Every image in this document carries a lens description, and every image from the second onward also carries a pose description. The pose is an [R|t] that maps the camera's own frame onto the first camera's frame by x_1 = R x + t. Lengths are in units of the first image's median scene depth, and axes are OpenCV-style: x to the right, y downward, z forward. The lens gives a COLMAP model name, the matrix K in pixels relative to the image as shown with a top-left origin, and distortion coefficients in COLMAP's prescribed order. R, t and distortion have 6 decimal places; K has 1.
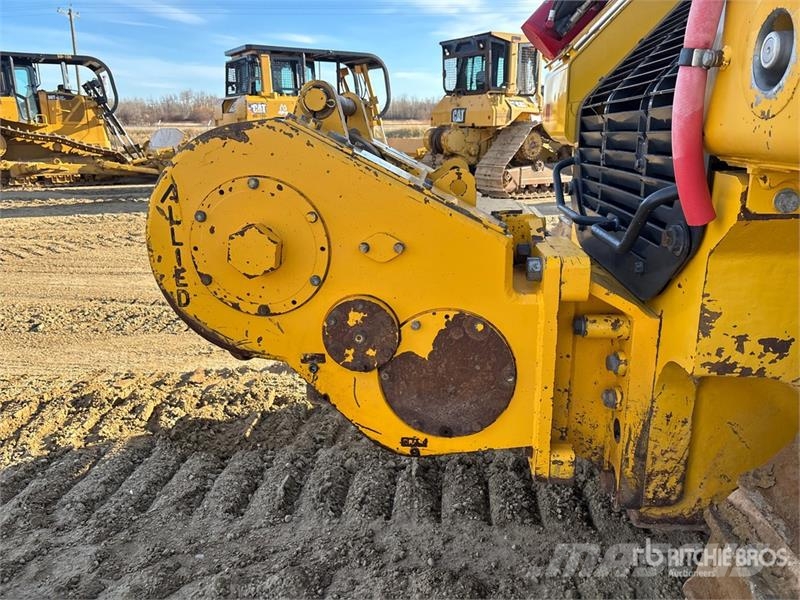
lens RADIAL K [[601.5, 0, 403.4], [0, 601.5, 299.1], [0, 0, 1]] dist [0.052675, -0.048924]
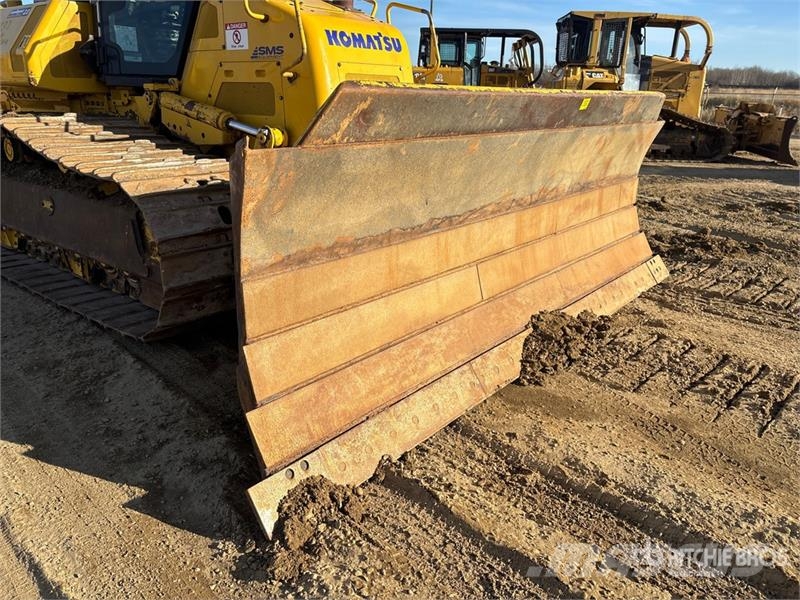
lens RADIAL K [[601.5, 0, 403.4], [0, 601.5, 299.1], [0, 0, 1]] dist [0.052675, -0.048924]
pose [[0.818220, 0.211324, -0.534657, 5.070979], [-0.183569, 0.977343, 0.105368, 0.292771], [0.544810, 0.011932, 0.838475, -1.224220]]
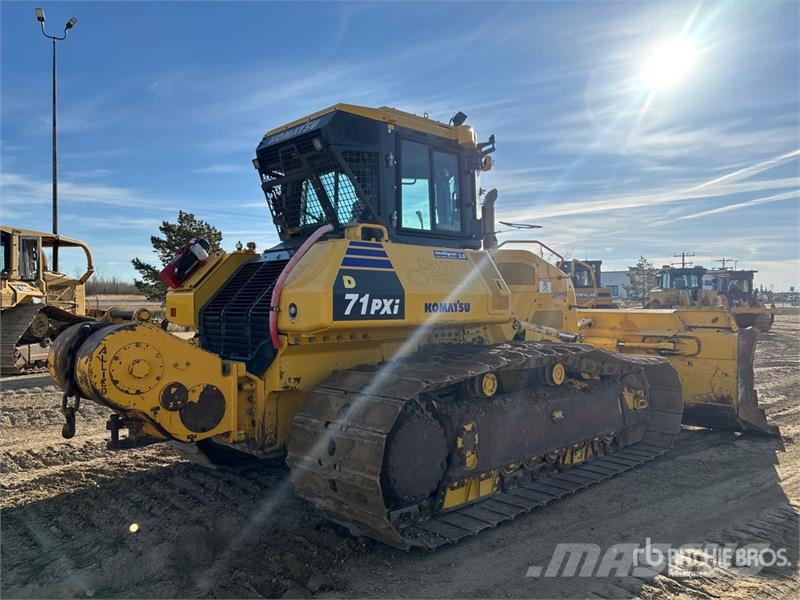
lens RADIAL K [[601.5, 0, 403.4], [0, 601.5, 299.1], [0, 0, 1]] dist [0.052675, -0.048924]
pose [[0.672378, 0.010735, 0.740130, -1.360073], [0.196310, 0.961503, -0.192286, 0.351952], [-0.713701, 0.274584, 0.644387, -1.595312]]
